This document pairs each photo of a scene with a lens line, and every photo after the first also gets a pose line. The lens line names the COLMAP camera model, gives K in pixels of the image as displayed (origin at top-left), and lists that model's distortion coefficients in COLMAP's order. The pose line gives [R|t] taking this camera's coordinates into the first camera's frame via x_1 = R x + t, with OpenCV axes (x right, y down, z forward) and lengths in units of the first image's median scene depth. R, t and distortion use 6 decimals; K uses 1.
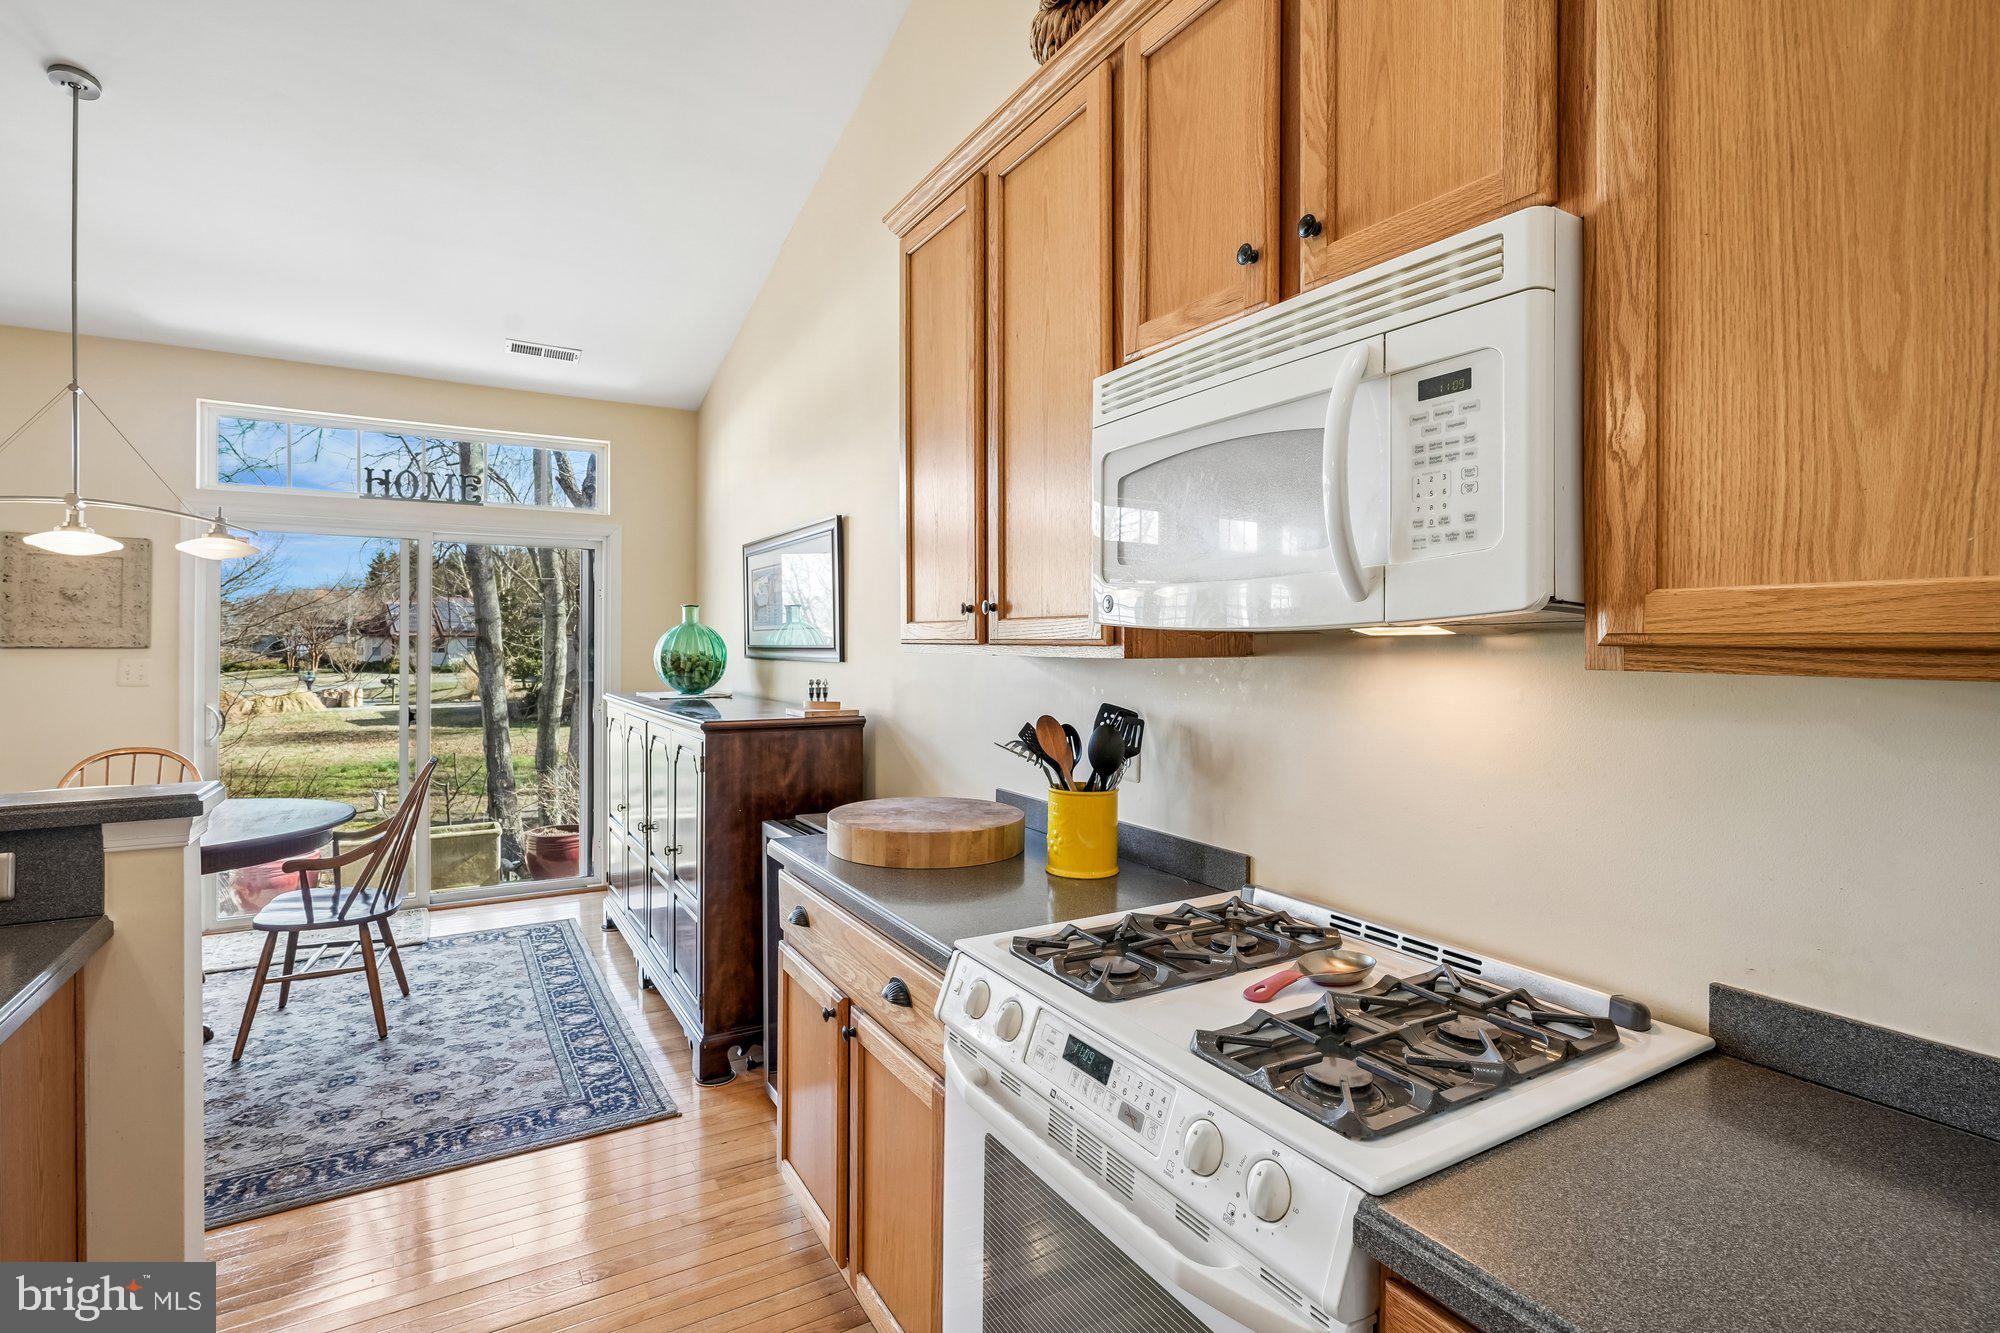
lens RADIAL K [[968.1, 0, 997.2], [0, 968.1, 676.2], [0, 0, 1]] dist [-0.002729, 0.000439]
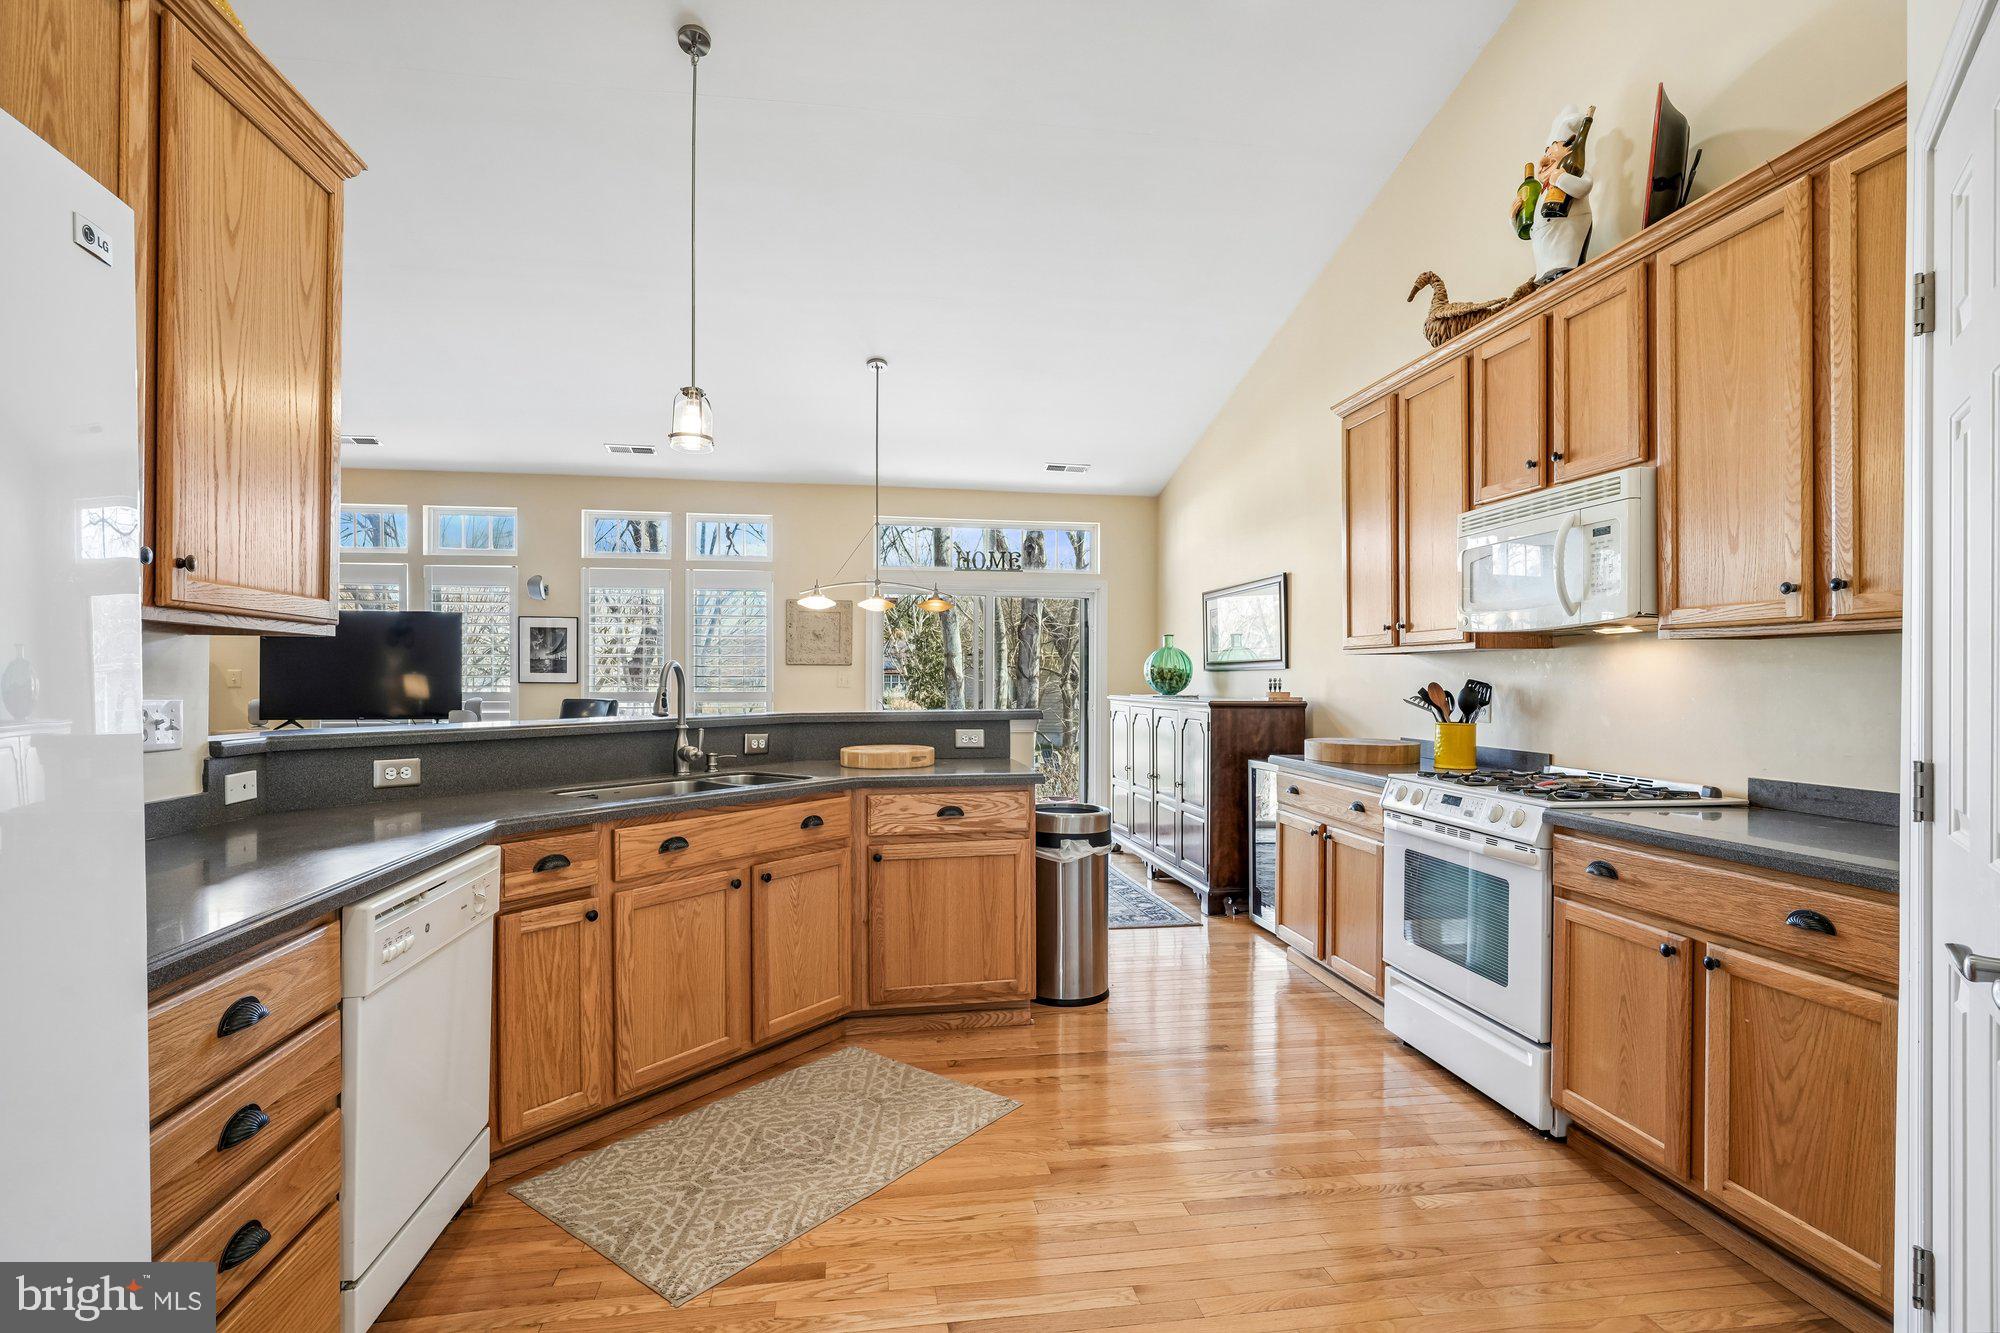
lens RADIAL K [[968.1, 0, 997.2], [0, 968.1, 676.2], [0, 0, 1]] dist [-0.002729, 0.000439]
pose [[0.931070, -0.000998, -0.364839, -0.051659], [-0.013291, 0.999240, -0.036653, 0.105101], [0.364598, 0.038975, 0.930349, -1.031338]]
